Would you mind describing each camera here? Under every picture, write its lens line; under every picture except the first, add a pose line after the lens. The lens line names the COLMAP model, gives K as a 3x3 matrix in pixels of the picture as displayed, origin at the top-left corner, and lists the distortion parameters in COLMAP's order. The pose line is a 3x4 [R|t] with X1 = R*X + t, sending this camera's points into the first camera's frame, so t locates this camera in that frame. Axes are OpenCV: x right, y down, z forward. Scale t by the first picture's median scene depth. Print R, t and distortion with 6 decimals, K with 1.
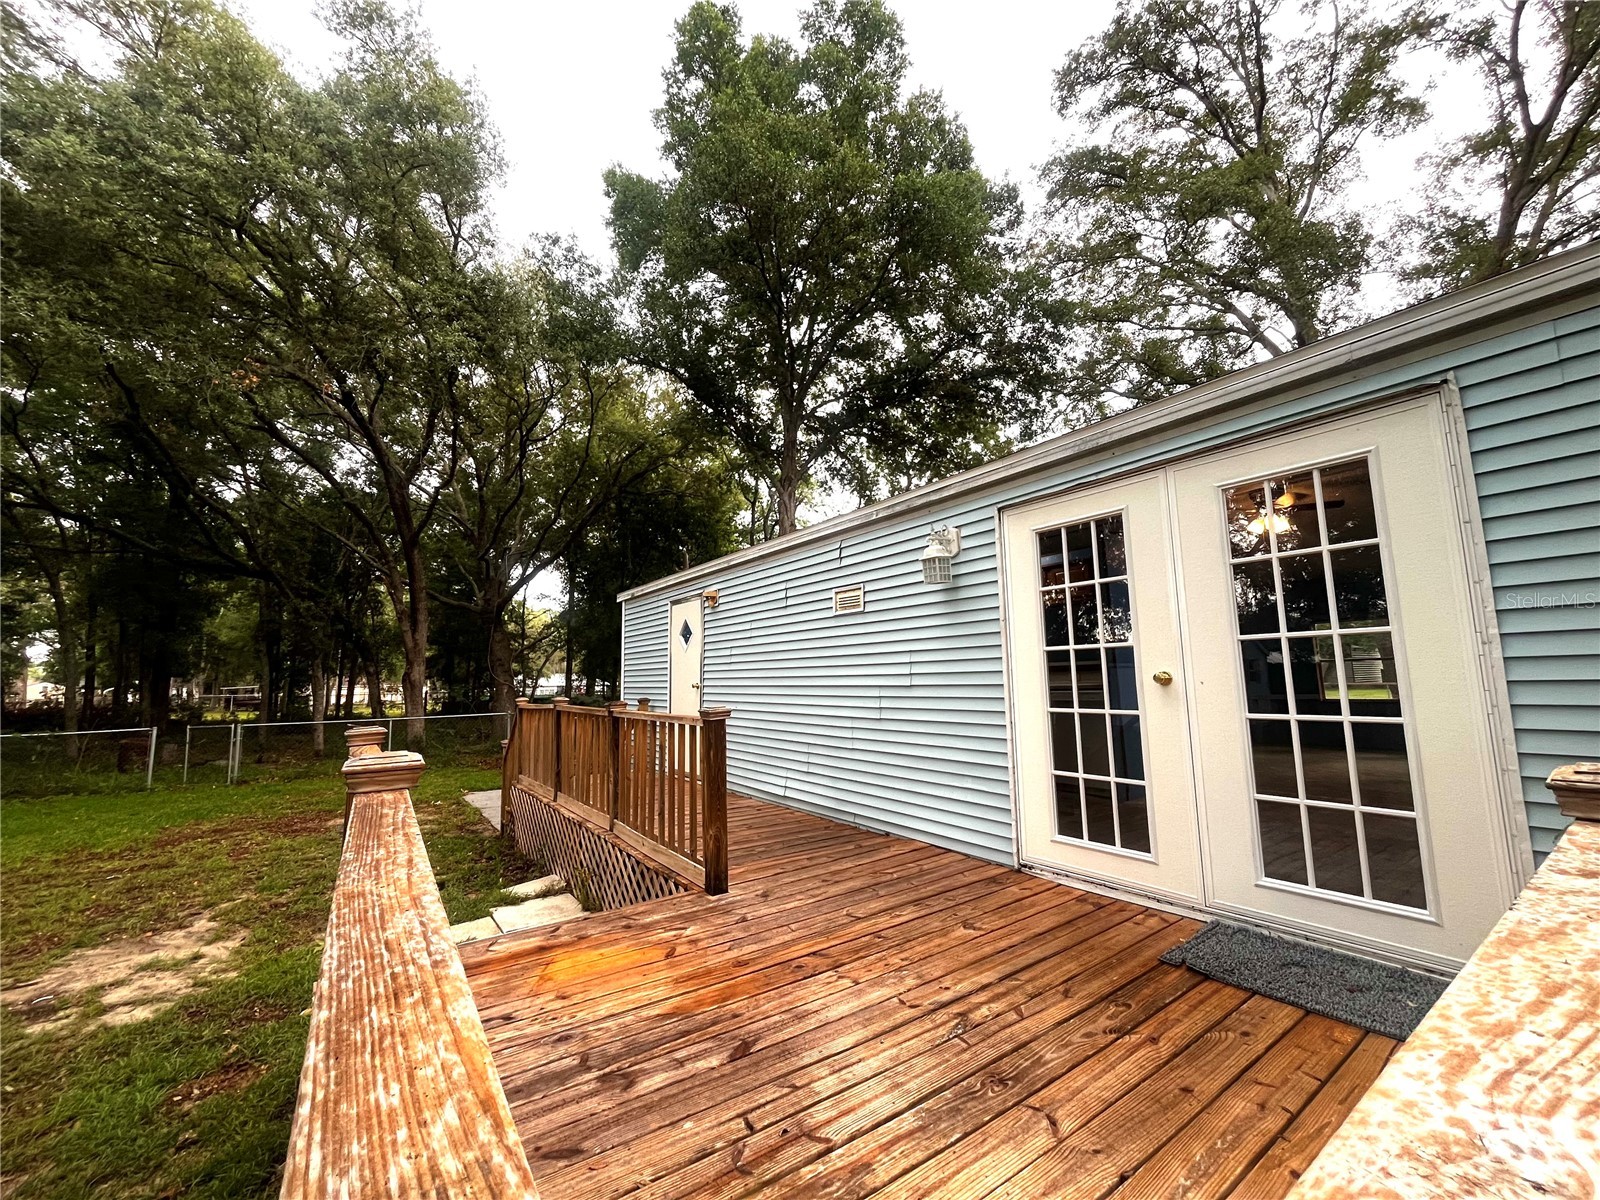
lens RADIAL K [[642.7, 0, 800.2], [0, 642.7, 596.2], [0, 0, 1]] dist [-0.002512, 0.000353]
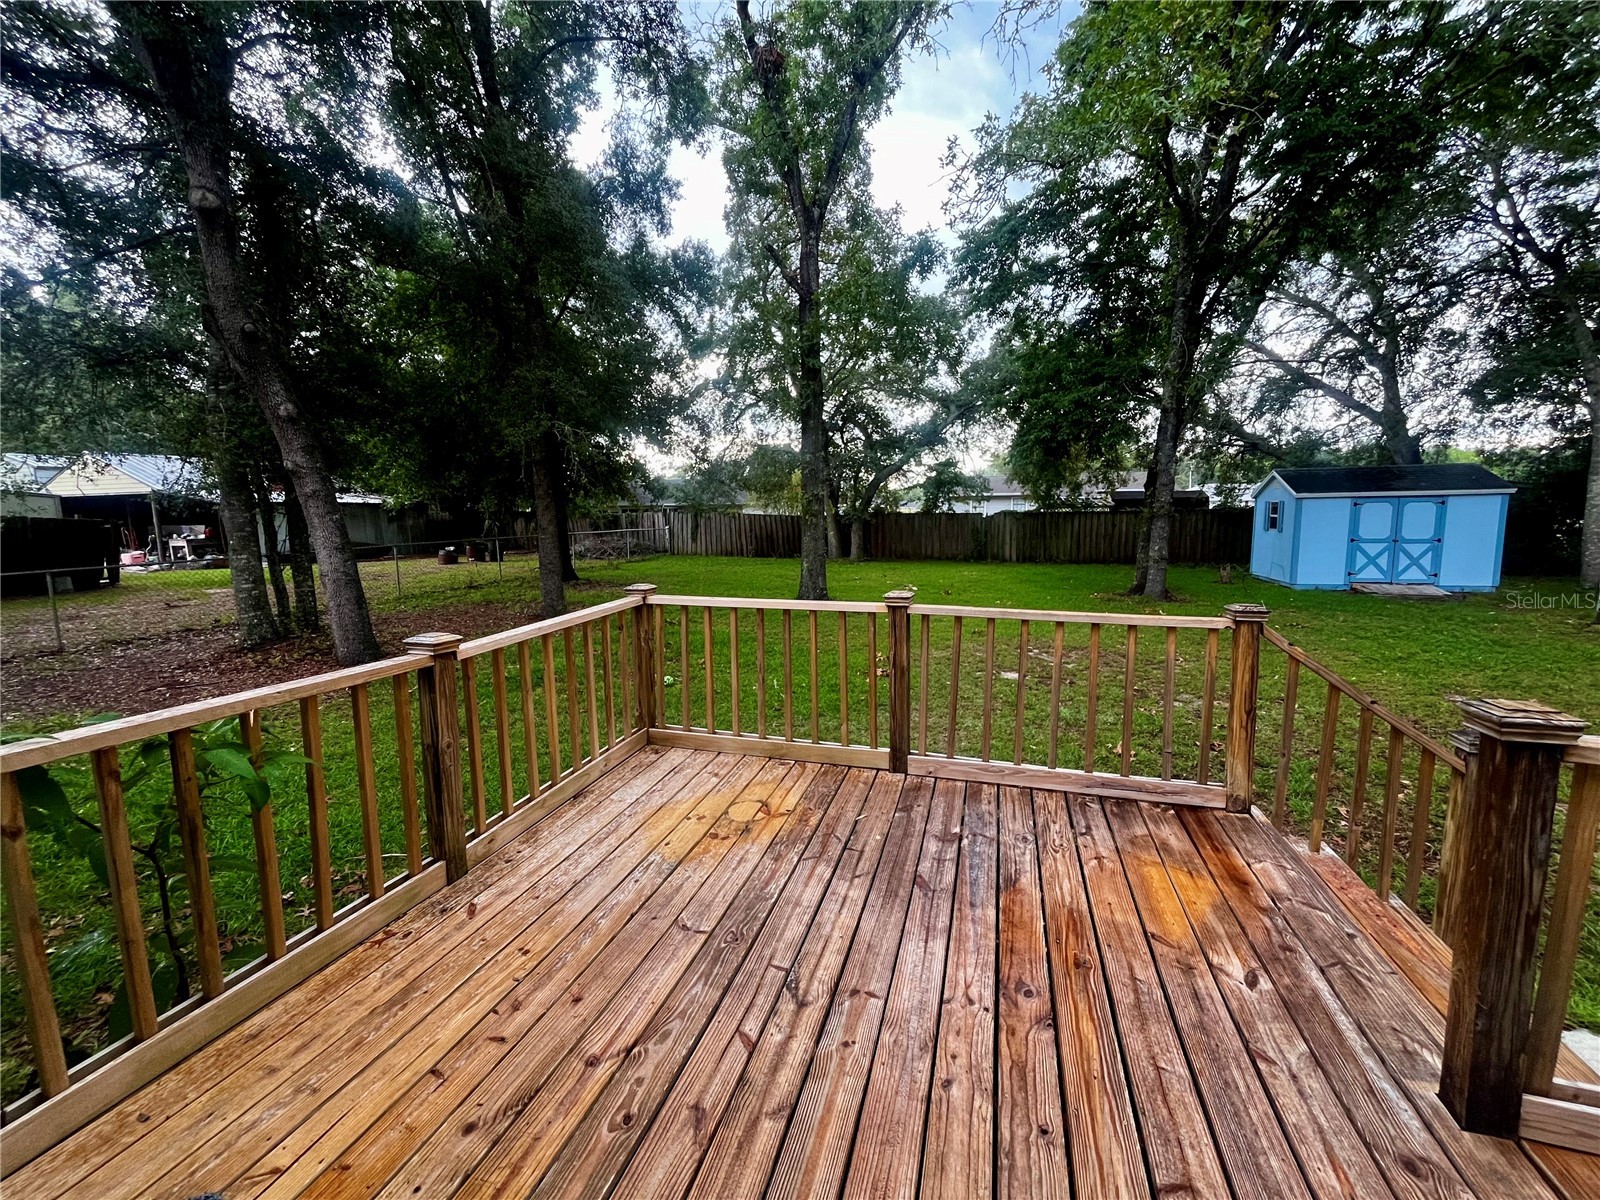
lens RADIAL K [[642.7, 0, 800.2], [0, 642.7, 596.2], [0, 0, 1]] dist [-0.002512, 0.000353]
pose [[-0.791751, 0.112586, -0.600378, 0.702315], [0.107504, 0.993209, 0.044481, 0.069066], [0.601309, -0.029325, -0.798478, 1.687670]]
